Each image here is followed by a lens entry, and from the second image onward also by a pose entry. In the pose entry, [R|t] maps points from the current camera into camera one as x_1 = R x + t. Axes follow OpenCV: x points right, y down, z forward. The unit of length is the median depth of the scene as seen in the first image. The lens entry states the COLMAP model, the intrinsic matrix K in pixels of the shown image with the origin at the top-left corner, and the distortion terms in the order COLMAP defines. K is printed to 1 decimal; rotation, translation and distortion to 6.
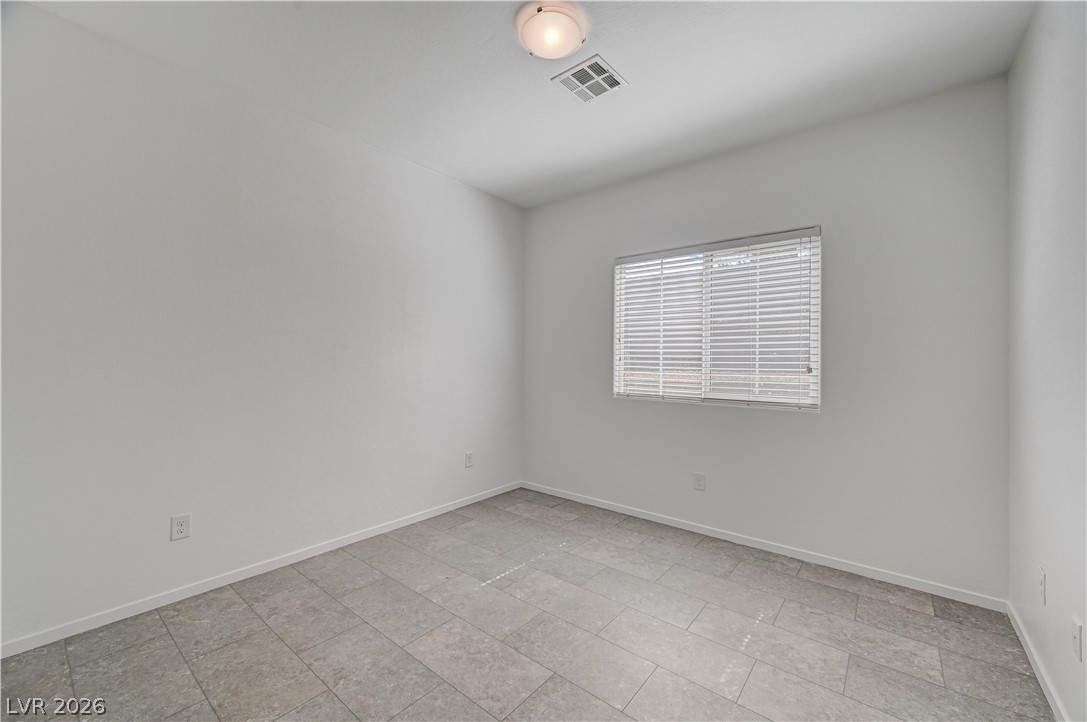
lens RADIAL K [[433.9, 0, 541.4], [0, 433.9, 359.9], [0, 0, 1]] dist [0.000009, 0.000555]
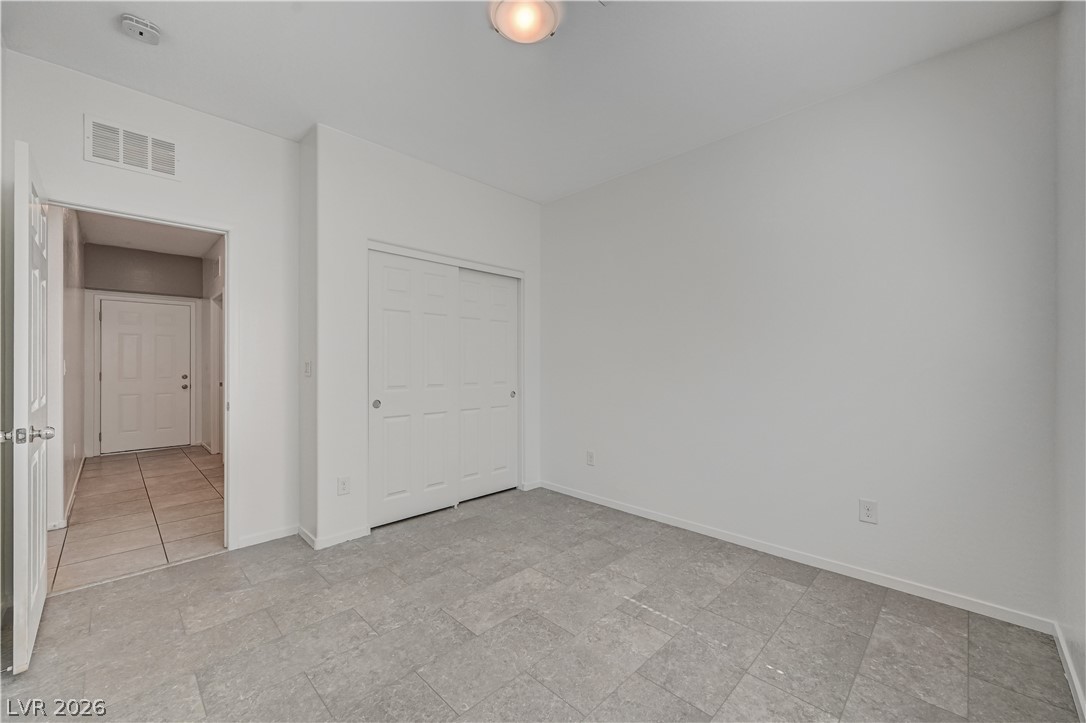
lens RADIAL K [[429.0, 0, 550.8], [0, 429.0, 356.7], [0, 0, 1]] dist [0.005990, -0.000104]
pose [[-0.089990, -0.022397, -0.995691, 0.735263], [0.003428, 0.999734, -0.022798, 0.018100], [0.995937, -0.005465, -0.089889, 0.836820]]
